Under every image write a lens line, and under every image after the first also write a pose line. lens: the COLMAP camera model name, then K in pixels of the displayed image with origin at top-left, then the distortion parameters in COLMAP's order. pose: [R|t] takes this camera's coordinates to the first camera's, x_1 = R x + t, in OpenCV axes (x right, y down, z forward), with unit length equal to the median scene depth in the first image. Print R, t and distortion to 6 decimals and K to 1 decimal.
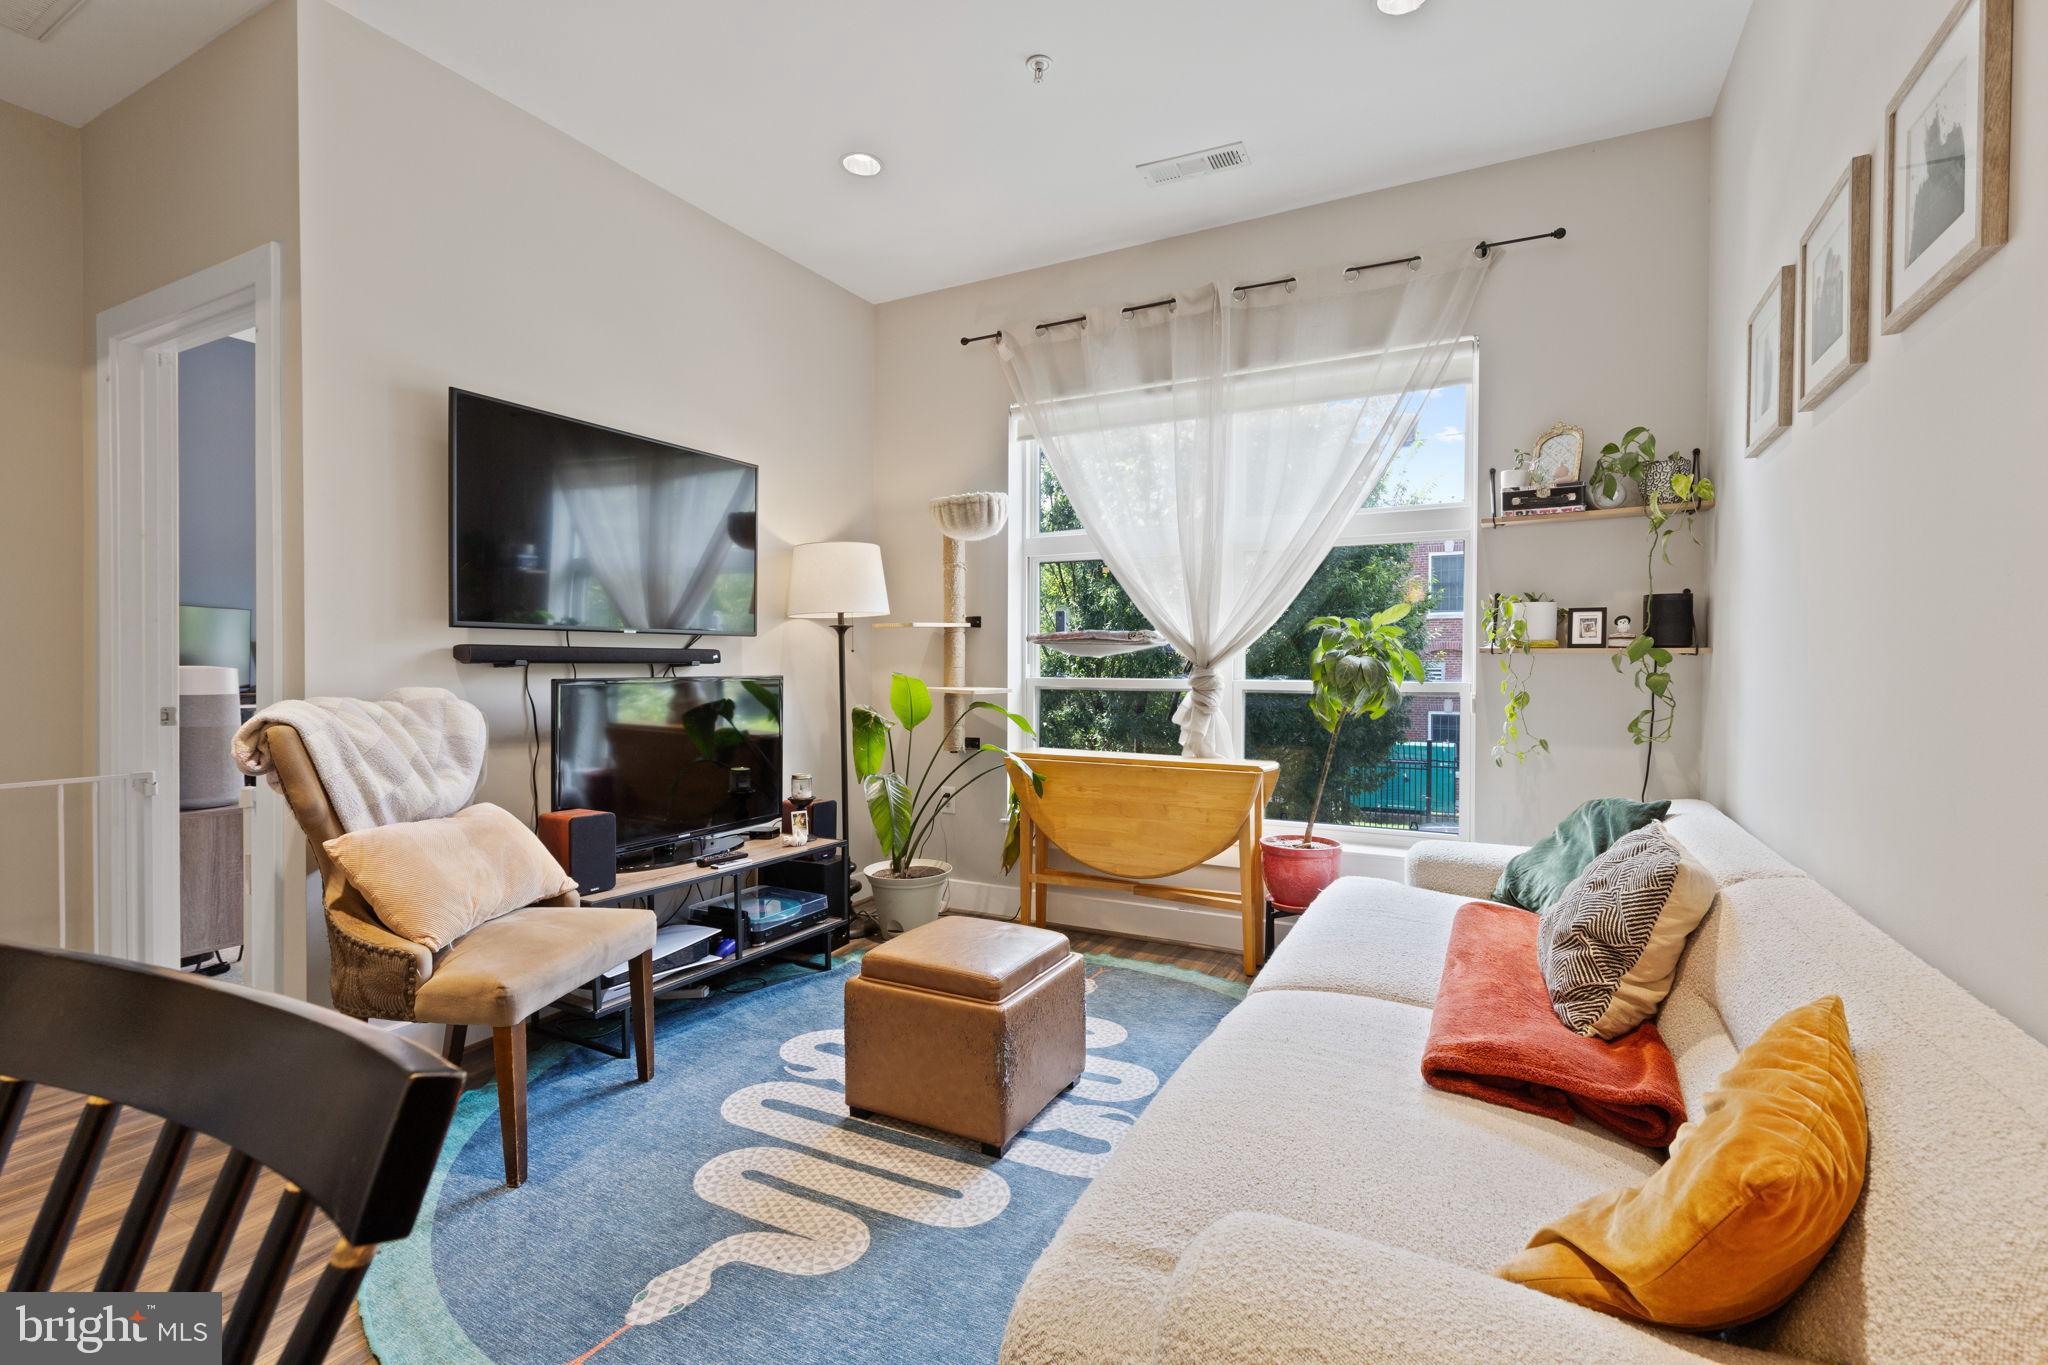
lens RADIAL K [[923.6, 0, 1027.8], [0, 923.6, 666.1], [0, 0, 1]] dist [0.010517, 0.000667]
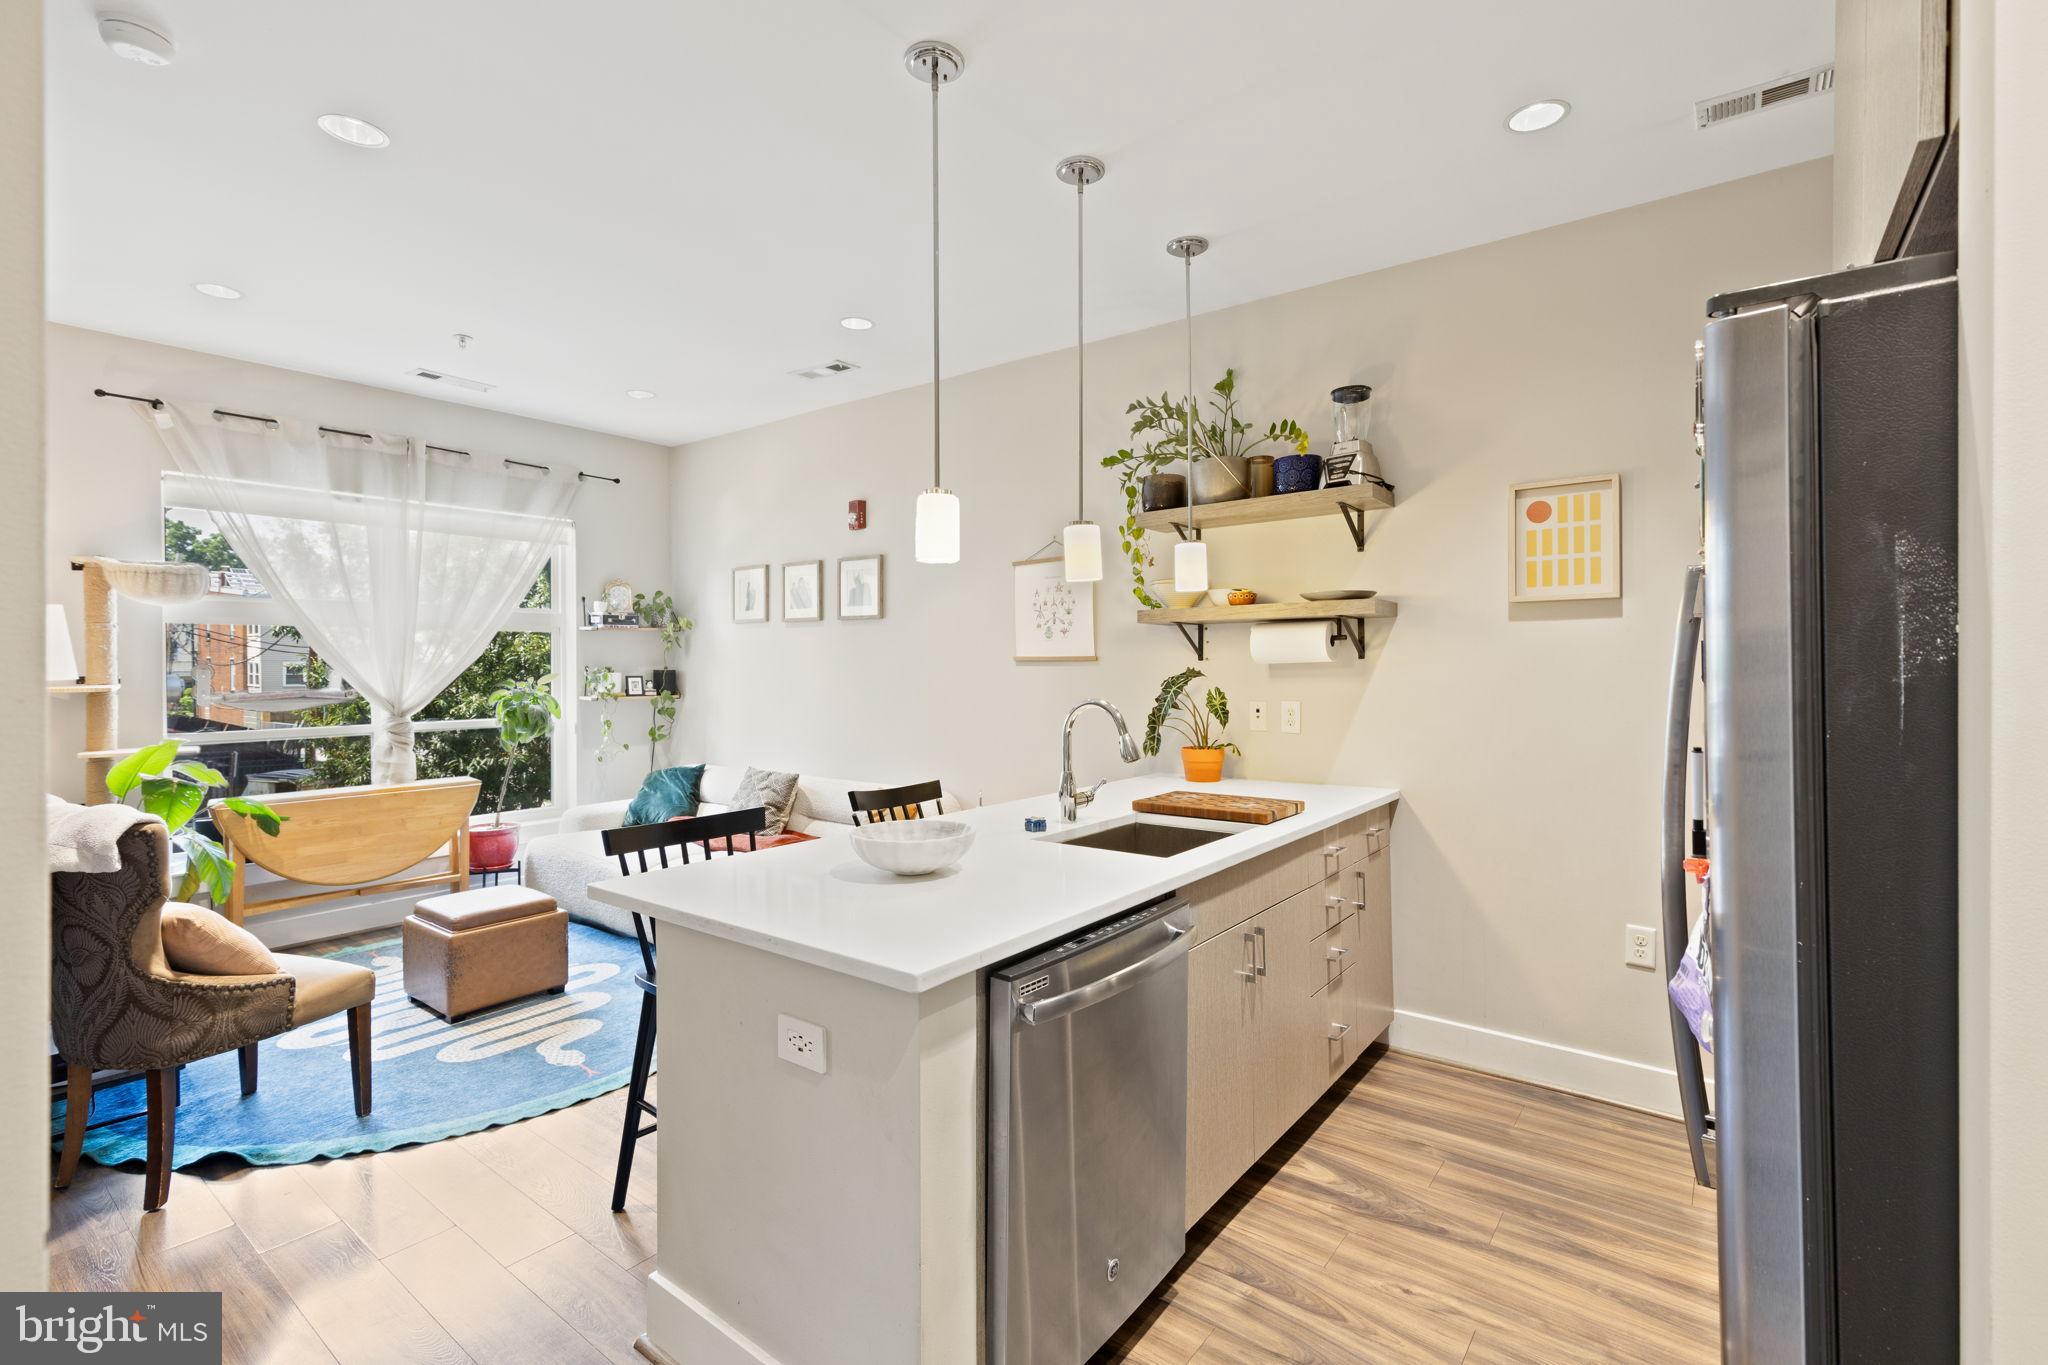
lens RADIAL K [[923.6, 0, 1034.1], [0, 923.6, 669.7], [0, 0, 1]] dist [0.010517, 0.000667]
pose [[0.170025, -0.010266, 0.985386, -1.082088], [0.007449, 0.999931, 0.009132, -0.079184], [-0.985412, 0.005788, 0.170090, -0.157614]]
